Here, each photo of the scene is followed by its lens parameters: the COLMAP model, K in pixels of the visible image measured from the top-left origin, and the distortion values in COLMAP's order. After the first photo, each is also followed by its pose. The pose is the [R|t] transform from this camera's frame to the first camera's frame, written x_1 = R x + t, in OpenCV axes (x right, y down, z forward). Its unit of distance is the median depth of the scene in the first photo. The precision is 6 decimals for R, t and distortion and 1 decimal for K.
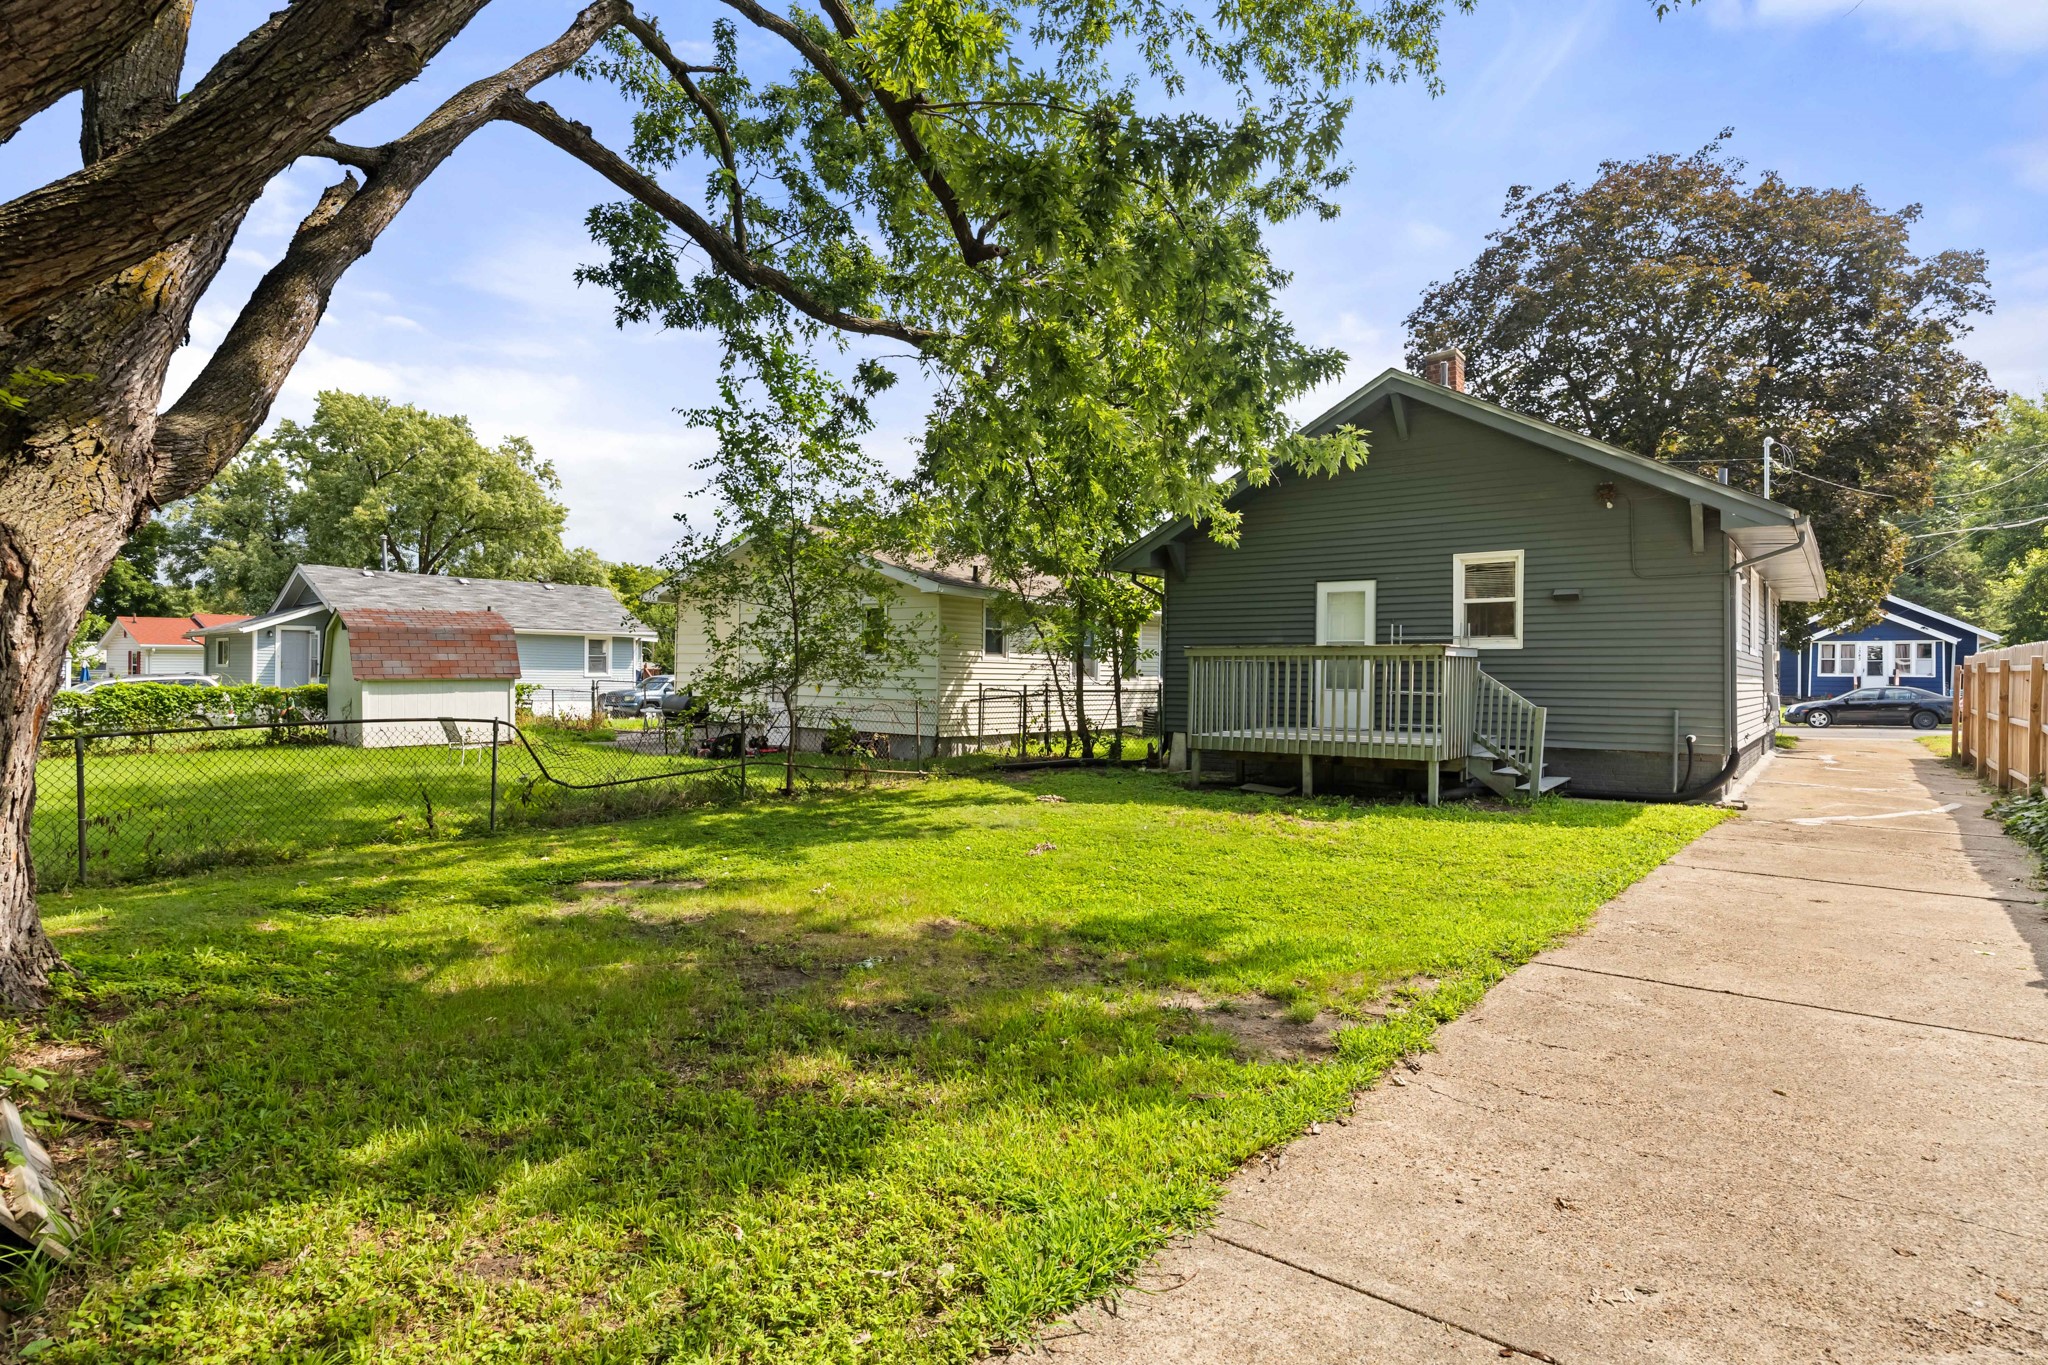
lens RADIAL K [[1072.2, 0, 1024.0], [0, 1072.2, 682.5], [0, 0, 1]] dist [-0.004424, -0.000177]
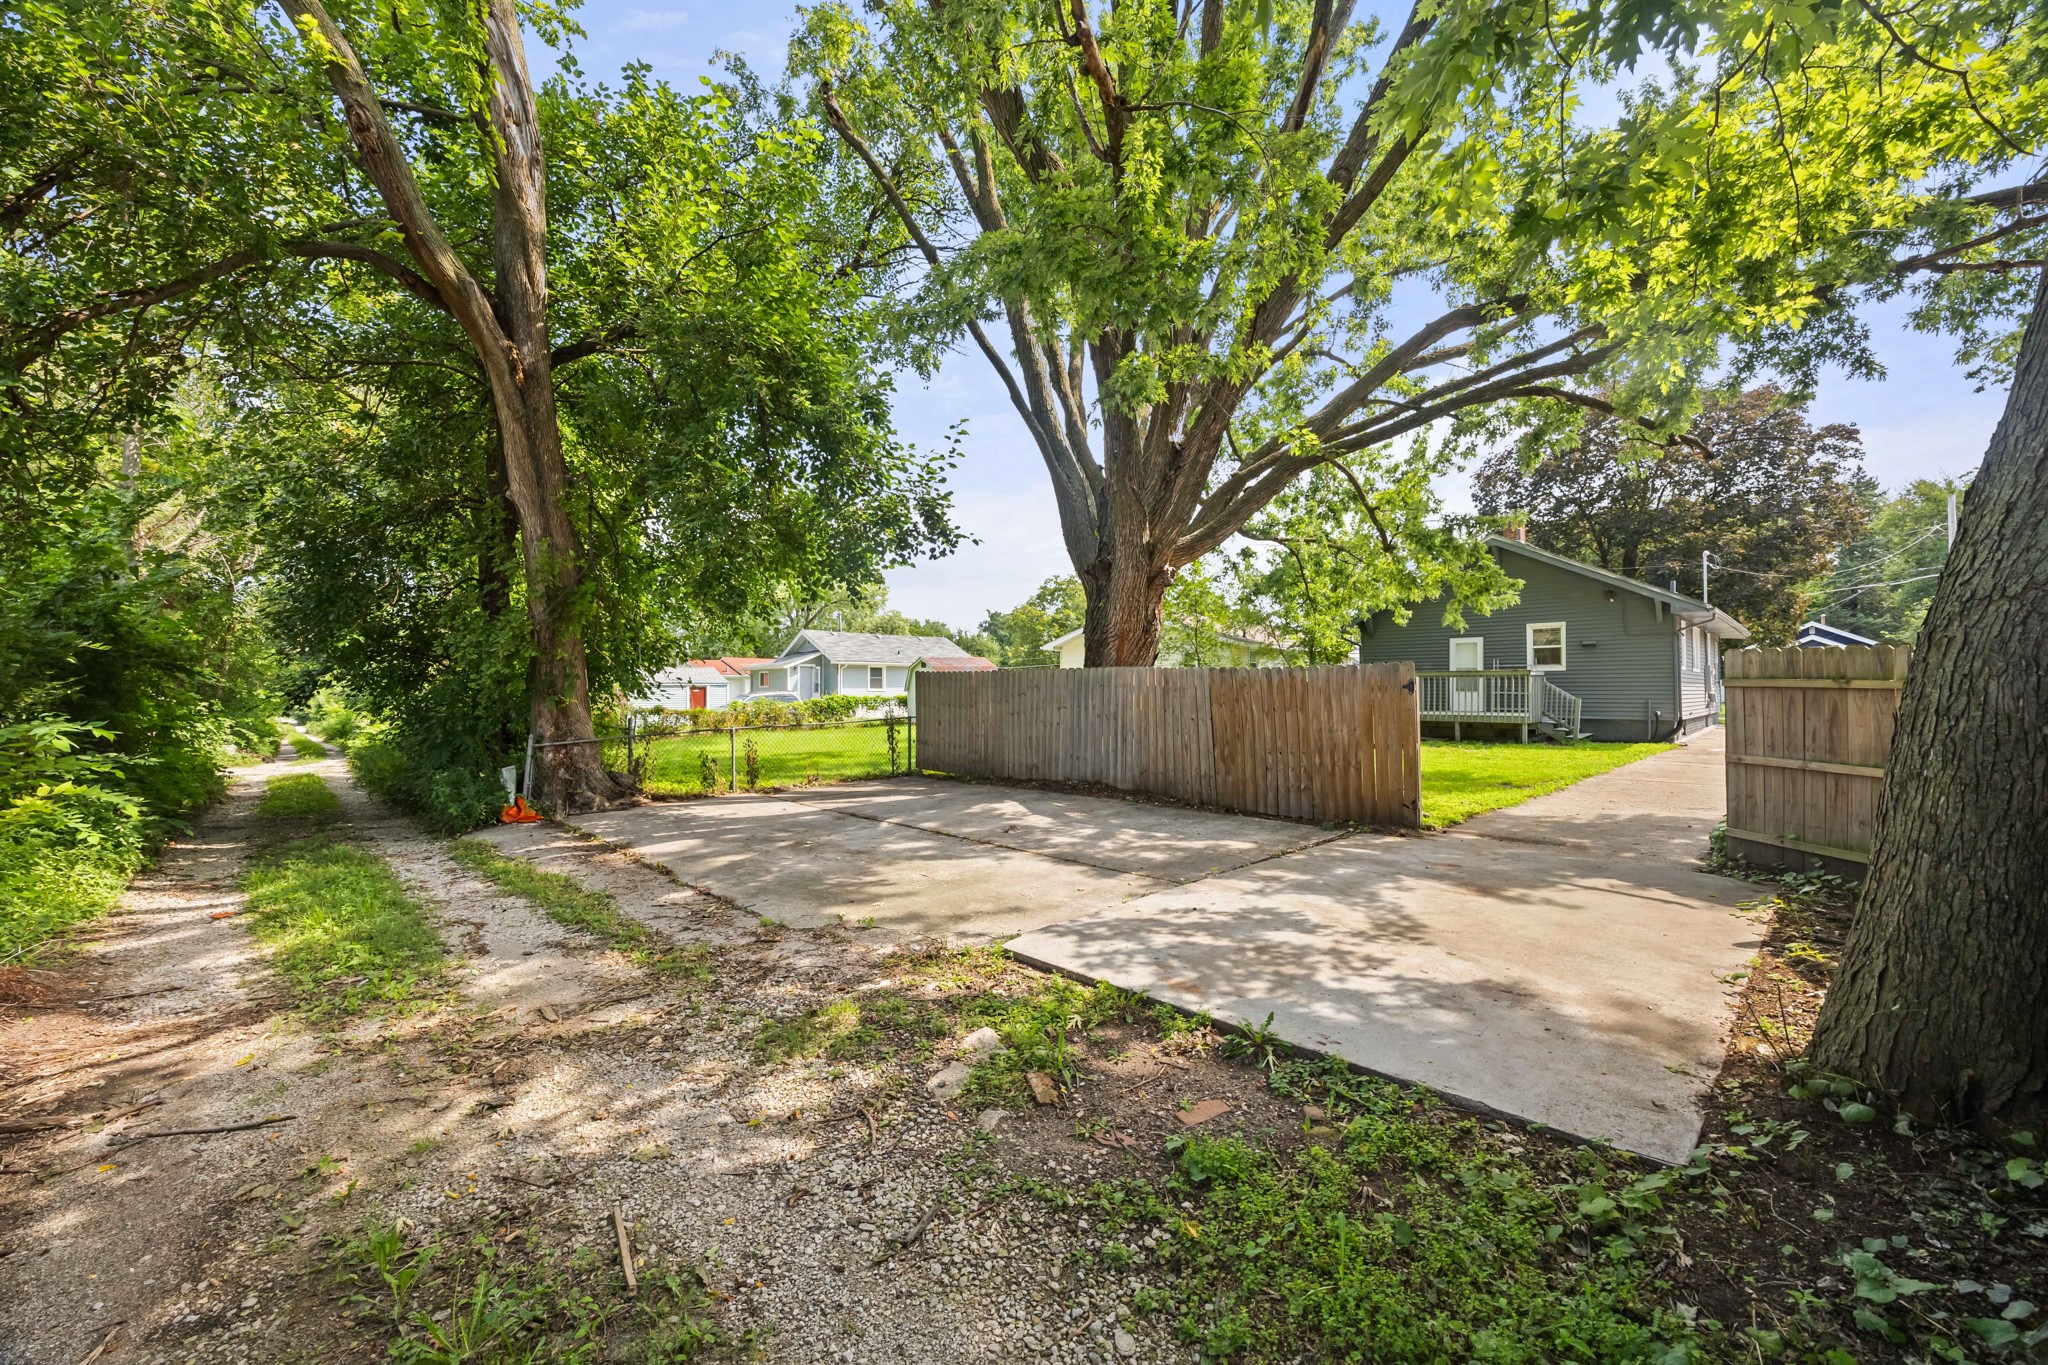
lens RADIAL K [[779.1, 0, 1022.3], [0, 779.1, 681.5], [0, 0, 1]] dist [-0.001929, 0.000044]
pose [[0.989543, -0.011967, -0.143742, -0.303254], [0.009655, 0.999813, -0.016770, 0.003172], [0.143916, 0.015206, 0.989473, -0.538358]]
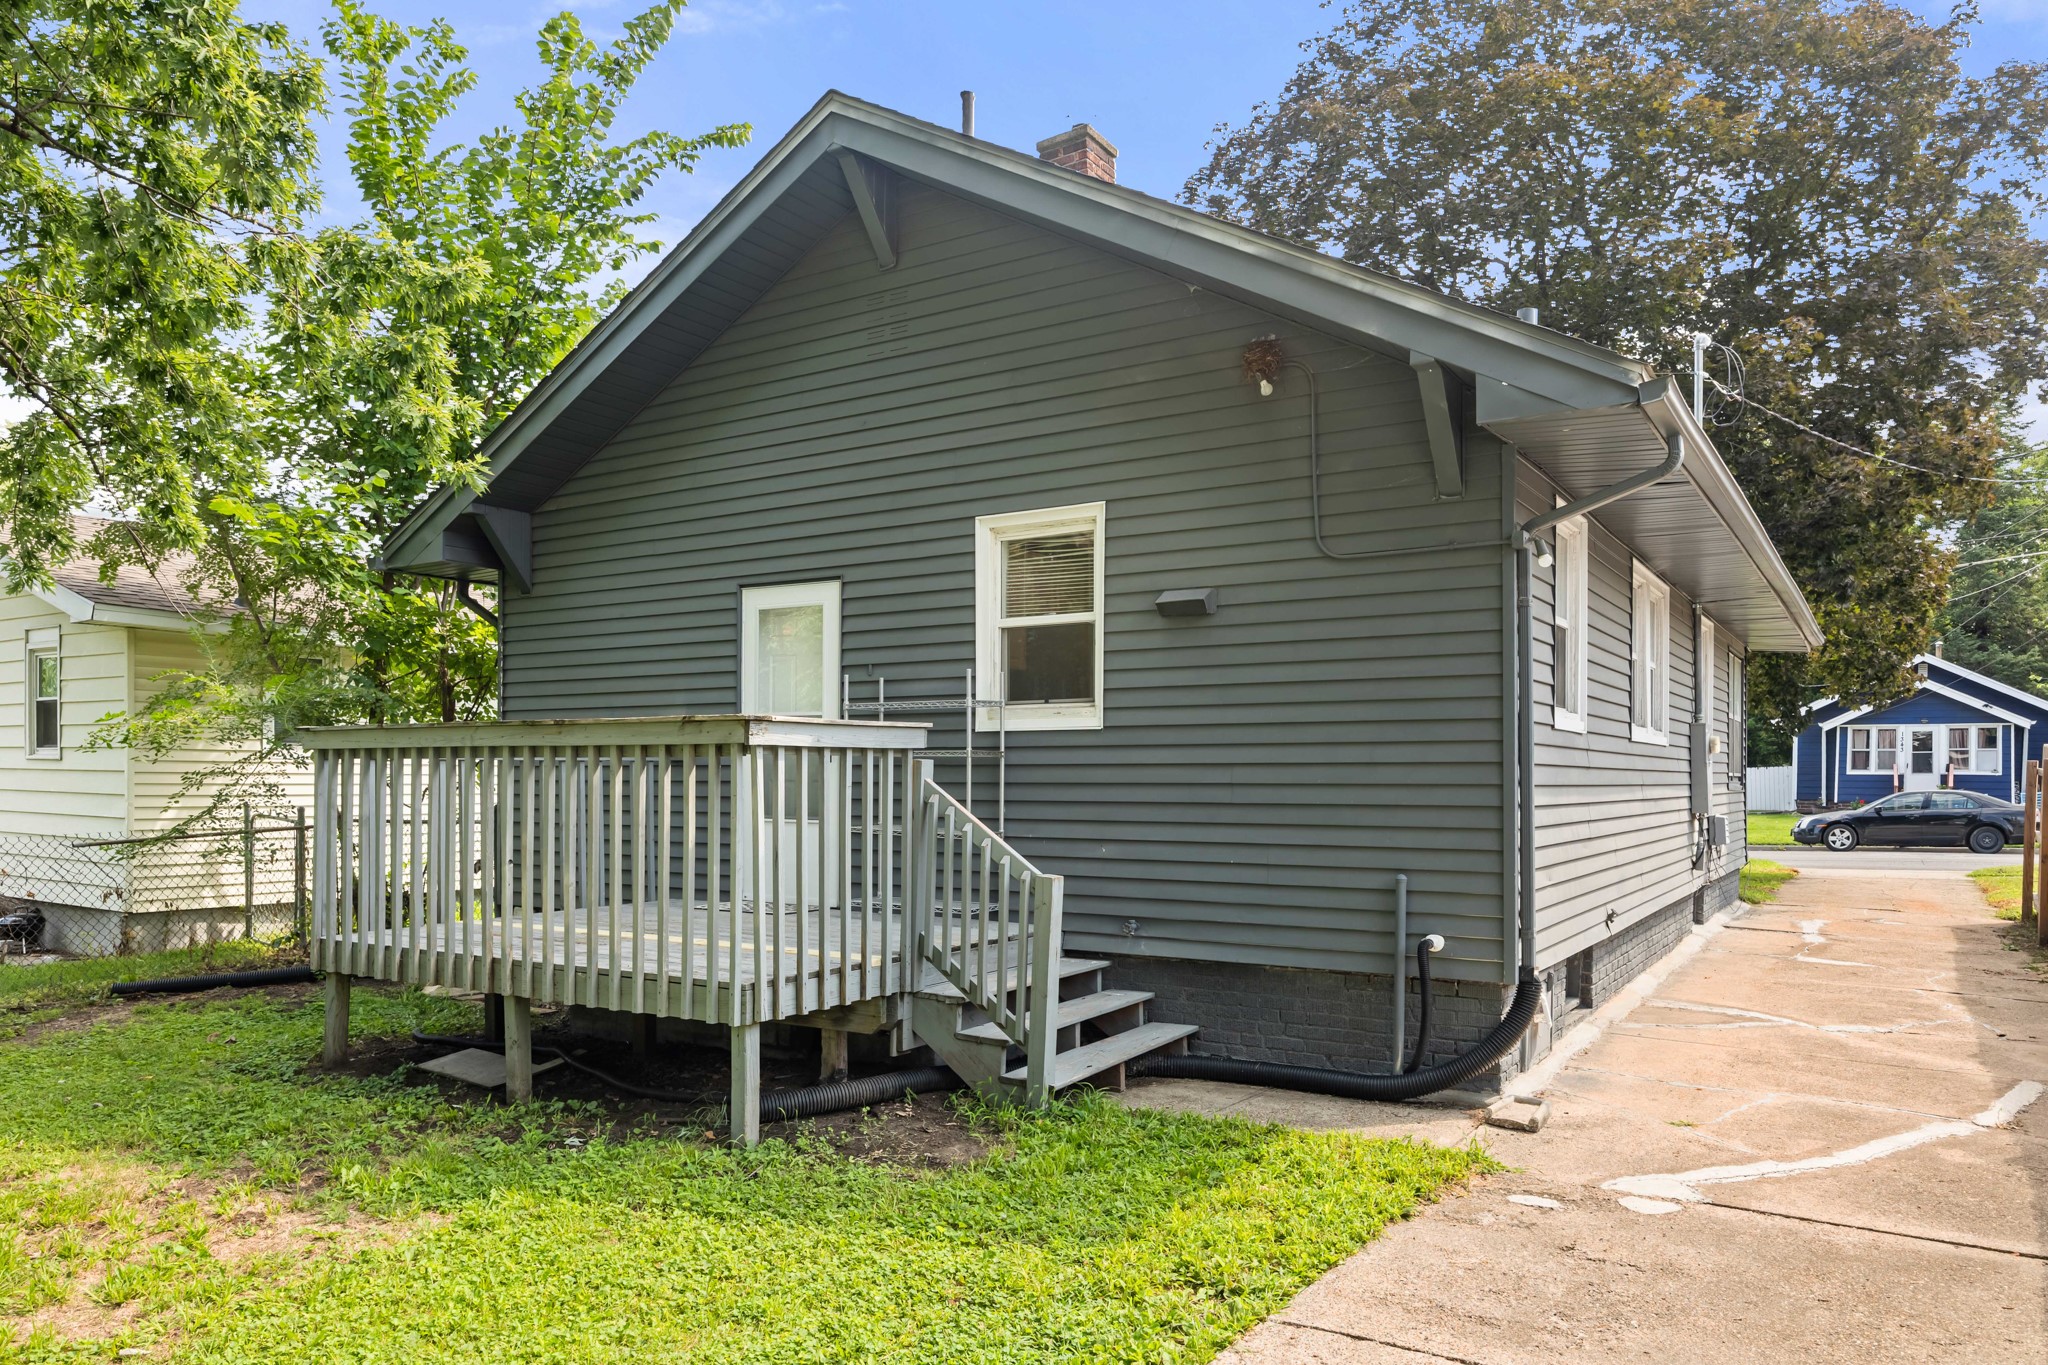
lens RADIAL K [[1397.0, 0, 1018.2], [0, 1397.0, 797.4], [0, 0, 1]] dist [-0.003753, -0.002411]
pose [[0.995945, -0.006534, 0.089731, 0.340484], [0.005664, 0.999934, 0.009947, -0.008455], [-0.089790, -0.009398, 0.995916, 0.390727]]
